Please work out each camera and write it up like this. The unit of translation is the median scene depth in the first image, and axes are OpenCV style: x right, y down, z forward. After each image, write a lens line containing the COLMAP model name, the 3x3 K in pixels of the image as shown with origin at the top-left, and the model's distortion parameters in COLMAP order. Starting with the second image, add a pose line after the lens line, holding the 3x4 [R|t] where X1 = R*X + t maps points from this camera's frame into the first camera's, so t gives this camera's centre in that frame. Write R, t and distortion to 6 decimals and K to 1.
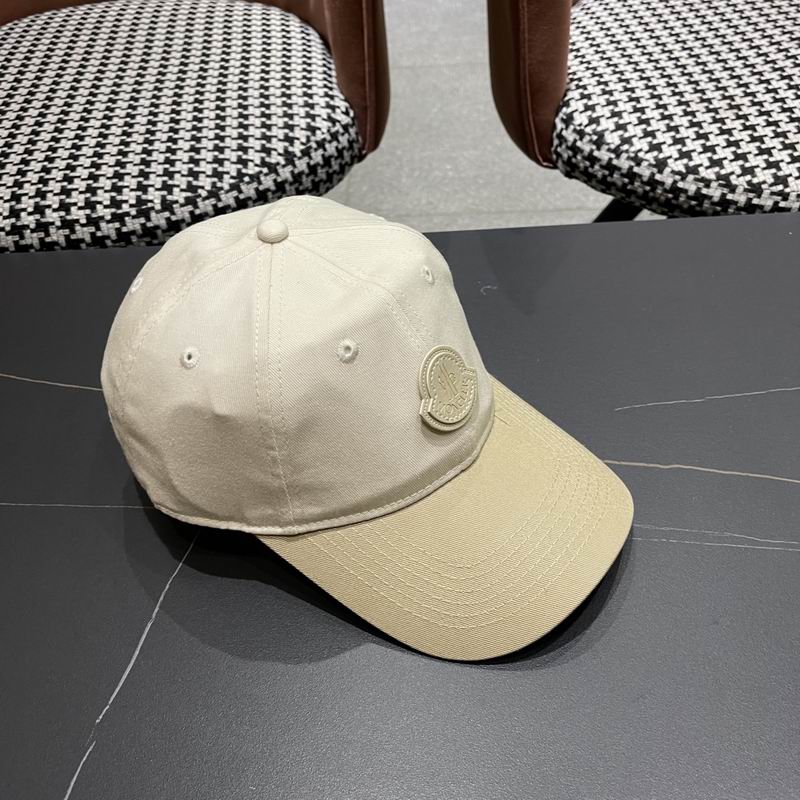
lens RADIAL K [[759.8, 0, 376.9], [0, 759.8, 423.7], [0, 0, 1]] dist [-0.118578, 0.228622]
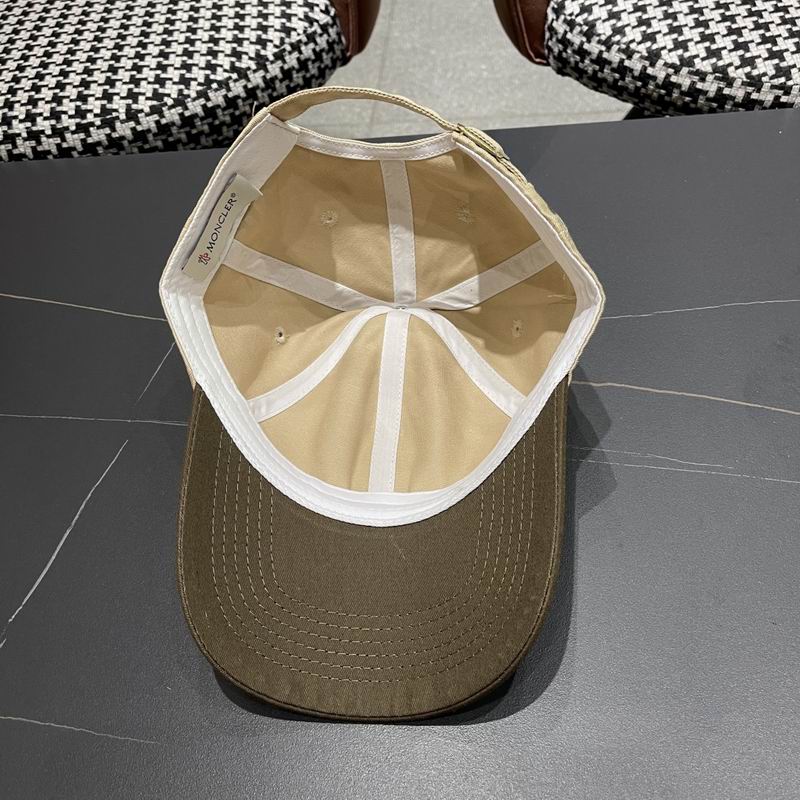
lens RADIAL K [[735.9, 0, 403.0], [0, 735.9, 394.9], [0, 0, 1]] dist [0.067387, -0.081669]
pose [[0.995555, 0.013947, -0.093147, 0.162581], [-0.006084, 0.996433, 0.084167, -0.007603], [0.093988, -0.083226, 0.992089, 0.027211]]
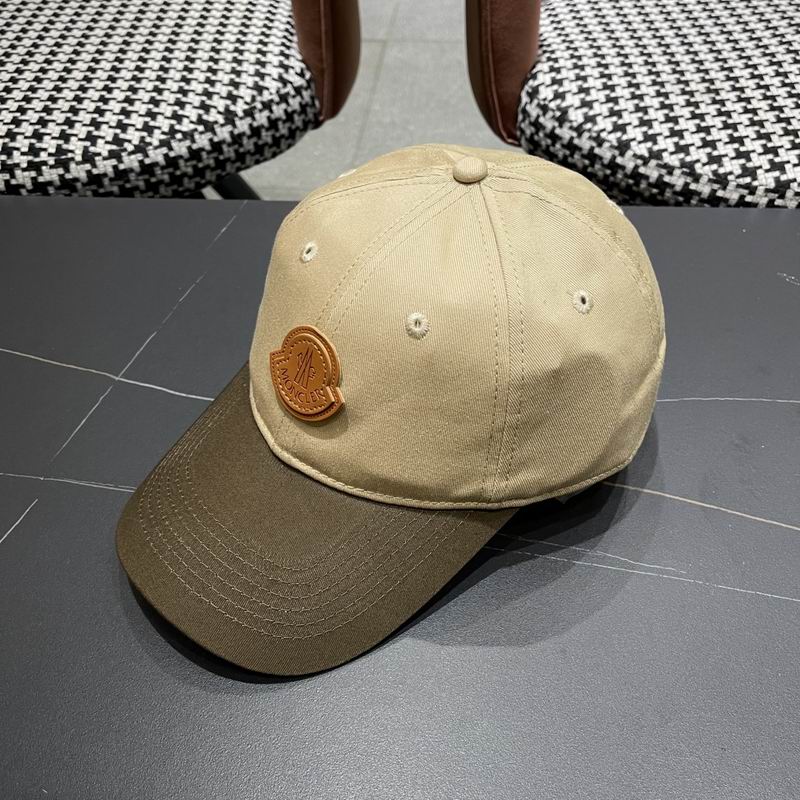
lens RADIAL K [[736.3, 0, 405.3], [0, 736.3, 407.8], [0, 0, 1]] dist [0.015299, 0.003853]
pose [[0.995975, 0.077493, -0.045039, 0.176192], [-0.077174, 0.996979, 0.008764, -0.012953], [0.045582, -0.005253, 0.998947, 0.075198]]
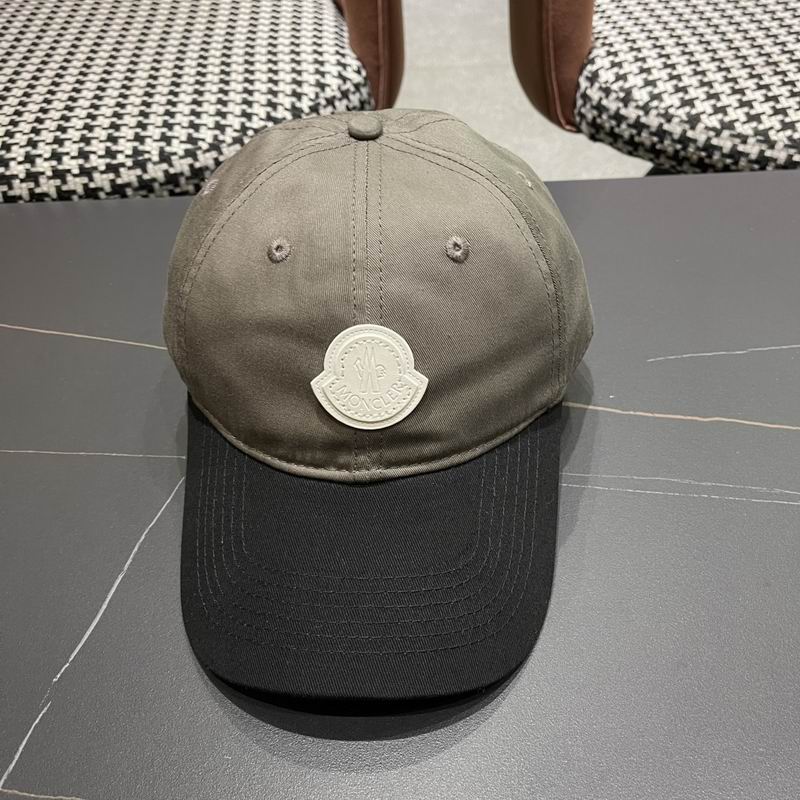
lens RADIAL K [[742.7, 0, 378.0], [0, 742.7, 435.8], [0, 0, 1]] dist [-0.069335, 0.104406]
pose [[0.999725, 0.013317, -0.019322, 0.009271], [-0.013754, 0.999649, -0.022644, 0.071776], [0.019014, 0.022904, 0.999557, 0.085456]]
